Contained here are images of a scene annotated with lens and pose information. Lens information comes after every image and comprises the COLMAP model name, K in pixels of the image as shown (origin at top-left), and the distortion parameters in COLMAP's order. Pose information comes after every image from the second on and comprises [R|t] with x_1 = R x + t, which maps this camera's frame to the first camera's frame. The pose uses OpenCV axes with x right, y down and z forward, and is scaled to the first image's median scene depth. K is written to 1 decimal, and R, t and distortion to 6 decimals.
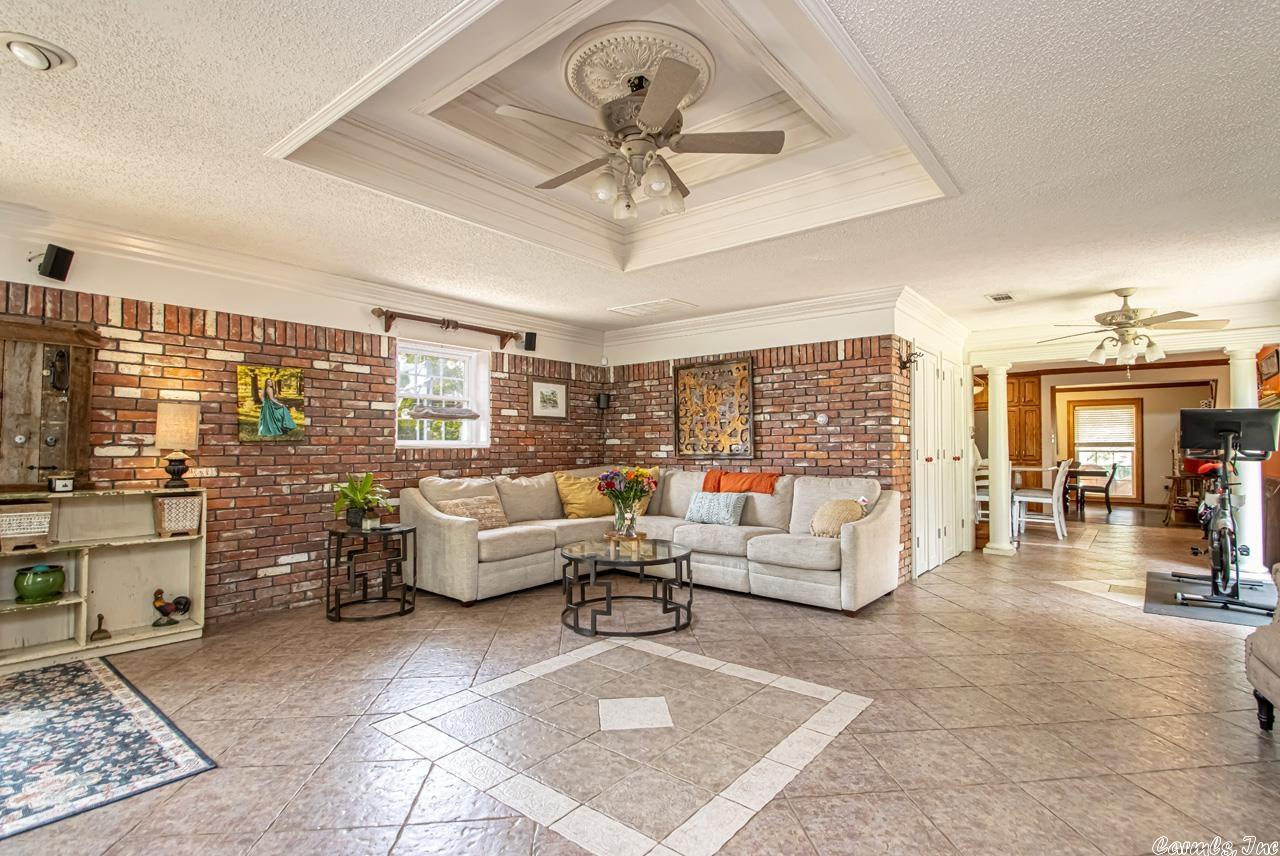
lens RADIAL K [[614.0, 0, 641.0], [0, 614.0, 433.8], [0, 0, 1]] dist [0.011381, -0.010258]
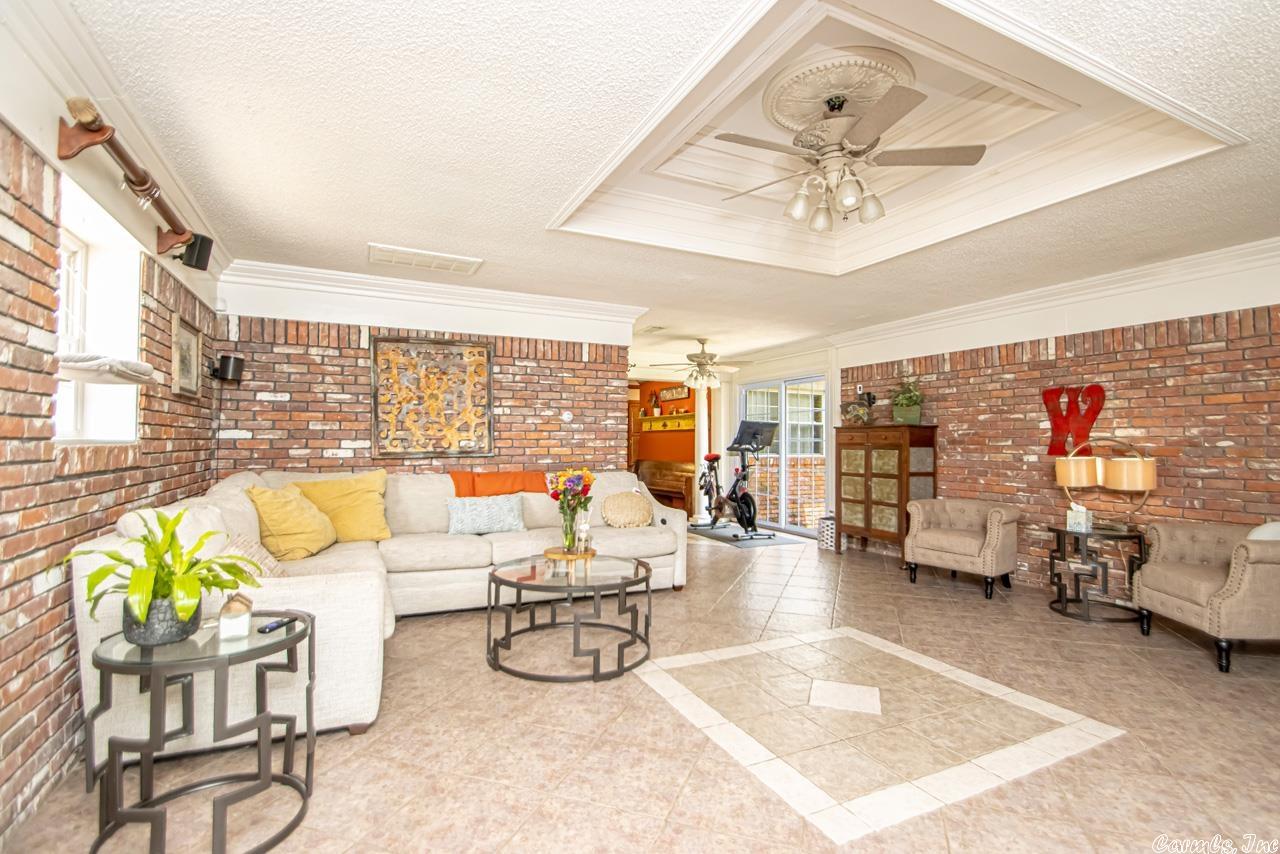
lens RADIAL K [[614.0, 0, 645.8], [0, 614.0, 427.2], [0, 0, 1]] dist [0.011381, -0.010258]
pose [[0.413434, 0.025102, 0.910188, -0.555408], [-0.023030, 0.999588, -0.017106, 0.008286], [-0.910243, -0.013890, 0.413841, 0.434202]]
